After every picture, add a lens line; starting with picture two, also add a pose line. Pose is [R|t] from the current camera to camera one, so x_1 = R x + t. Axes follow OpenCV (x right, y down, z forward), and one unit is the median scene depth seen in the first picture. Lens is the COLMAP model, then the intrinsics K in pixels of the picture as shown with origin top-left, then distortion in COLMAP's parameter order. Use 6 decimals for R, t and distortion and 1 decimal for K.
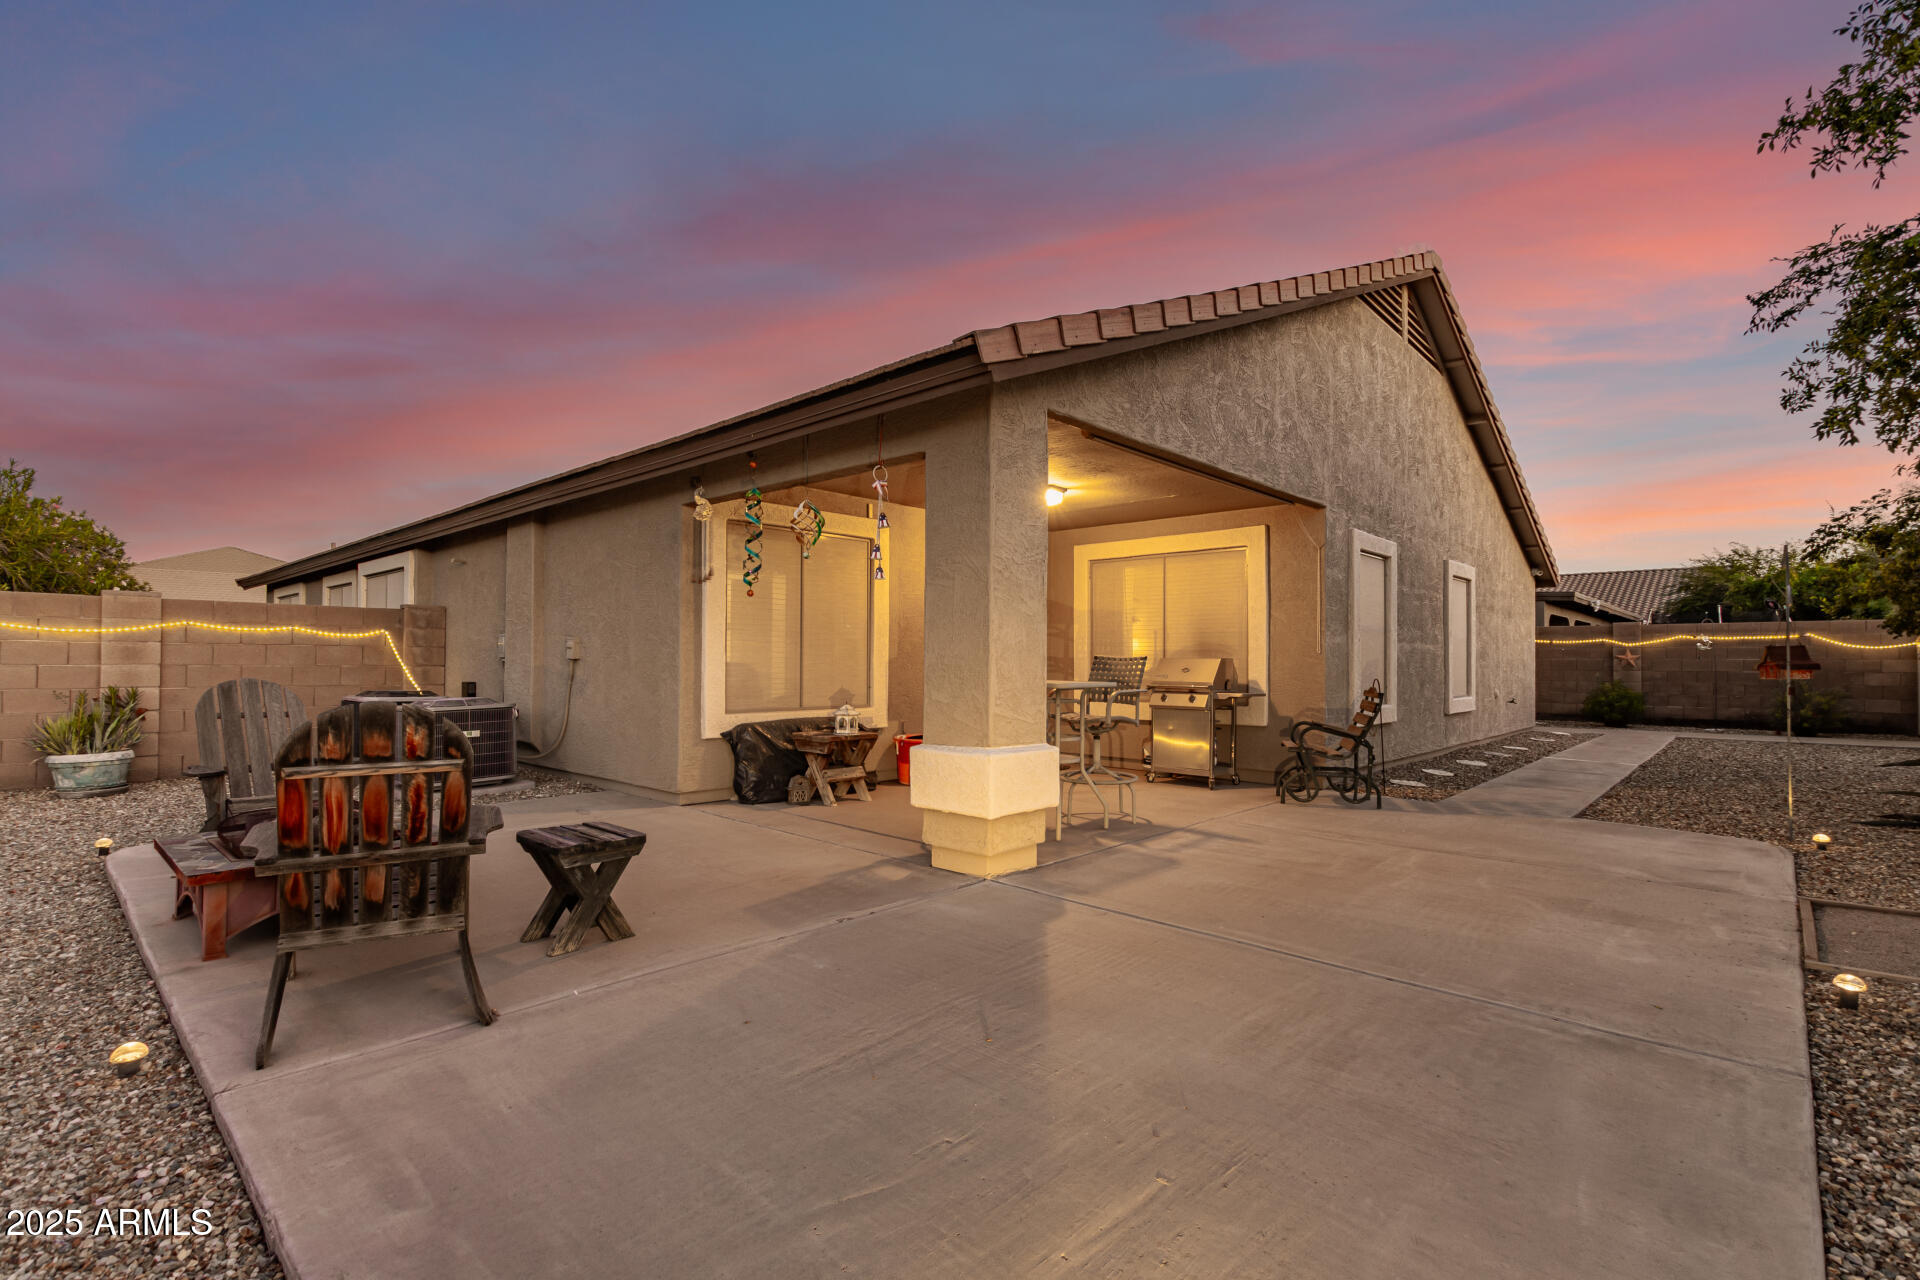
lens RADIAL K [[893.1, 0, 961.6], [0, 893.1, 640.5], [0, 0, 1]] dist [0.016351, 0.000412]
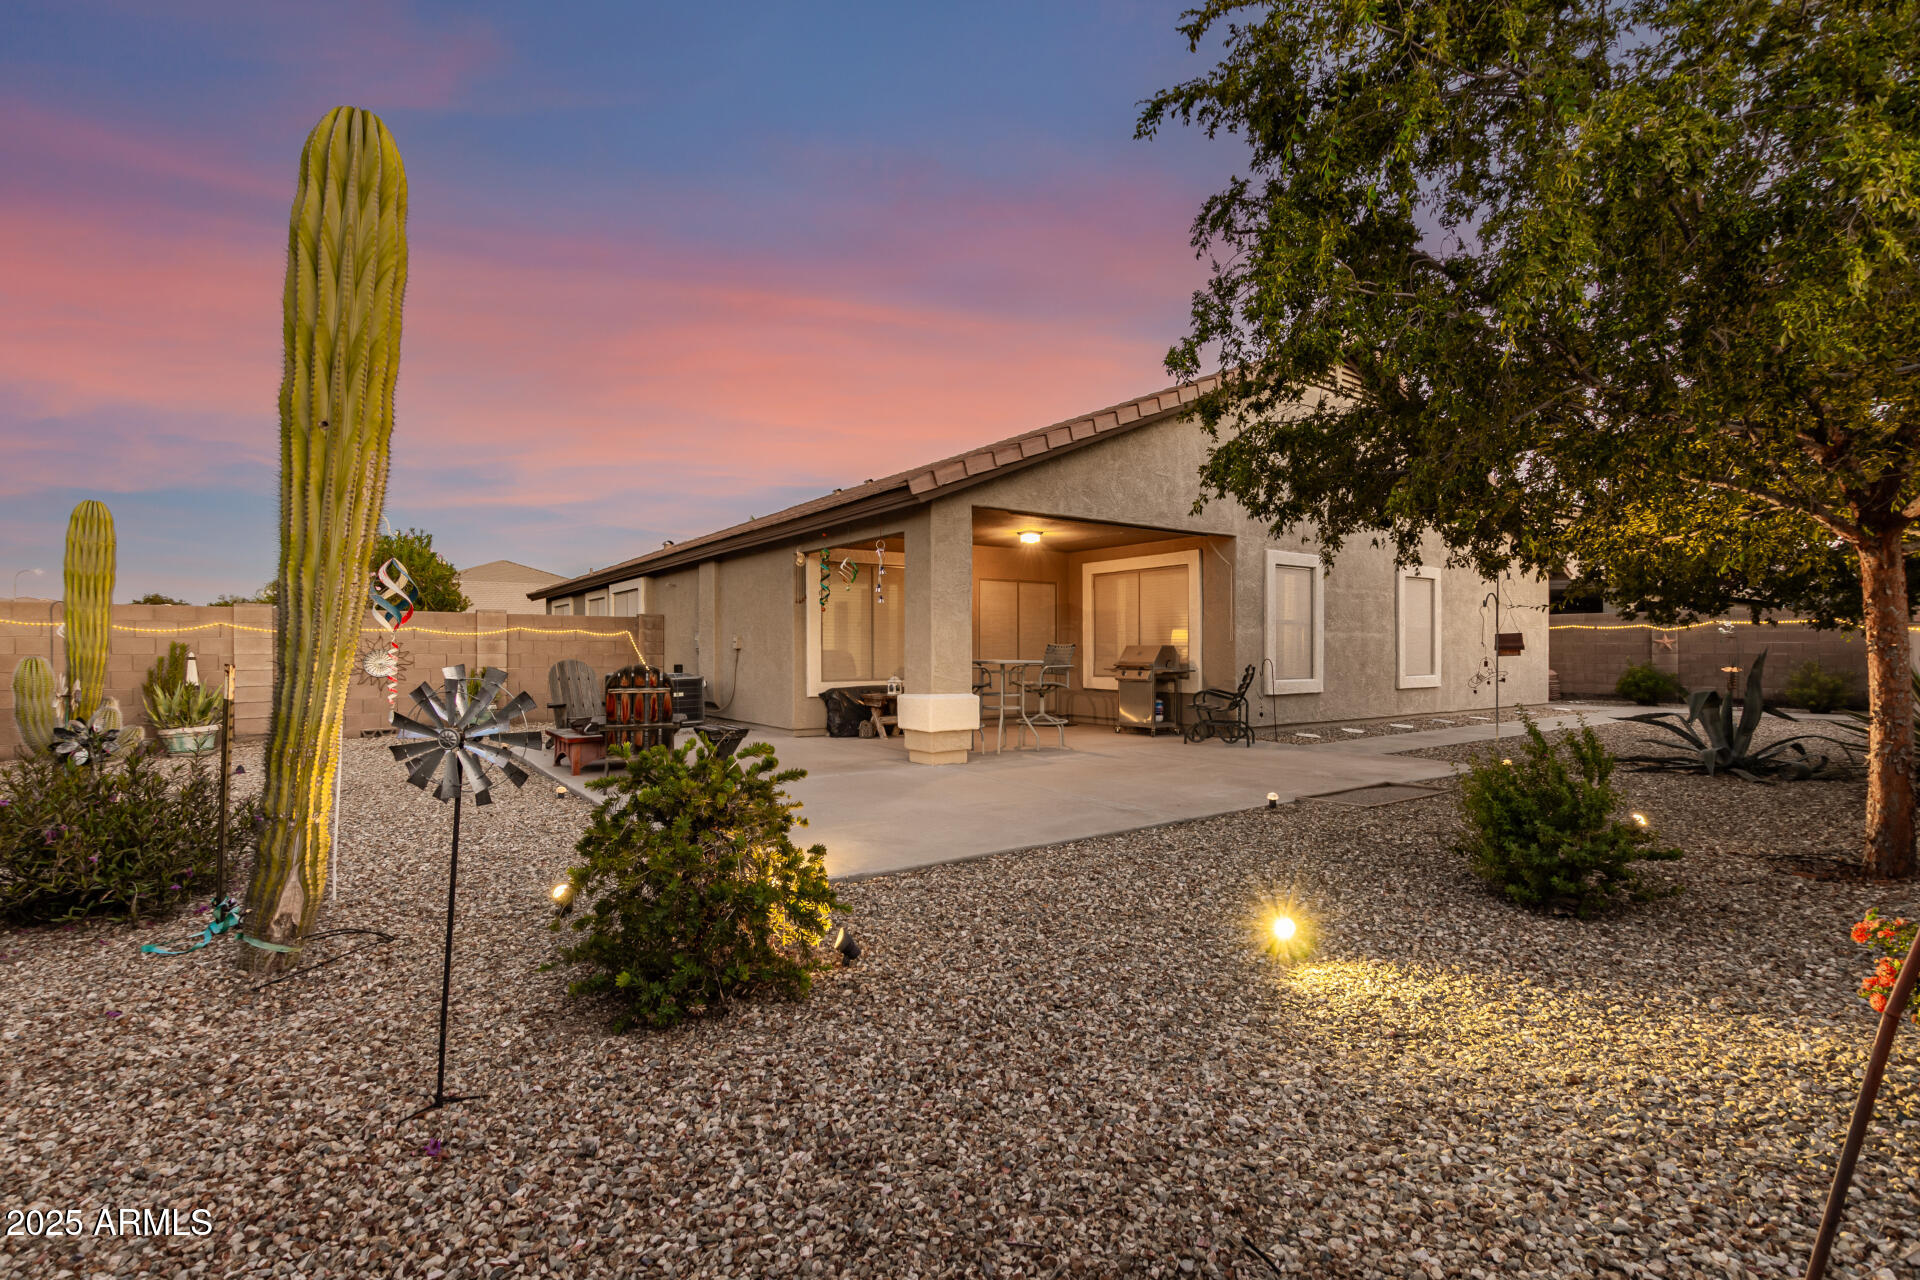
lens RADIAL K [[893.1, 0, 959.6], [0, 893.1, 643.3], [0, 0, 1]] dist [0.016351, 0.000412]
pose [[0.979255, -0.008707, -0.202446, 0.273000], [0.011555, 0.999850, 0.012892, -0.005177], [0.202304, -0.014964, 0.979209, -0.470349]]
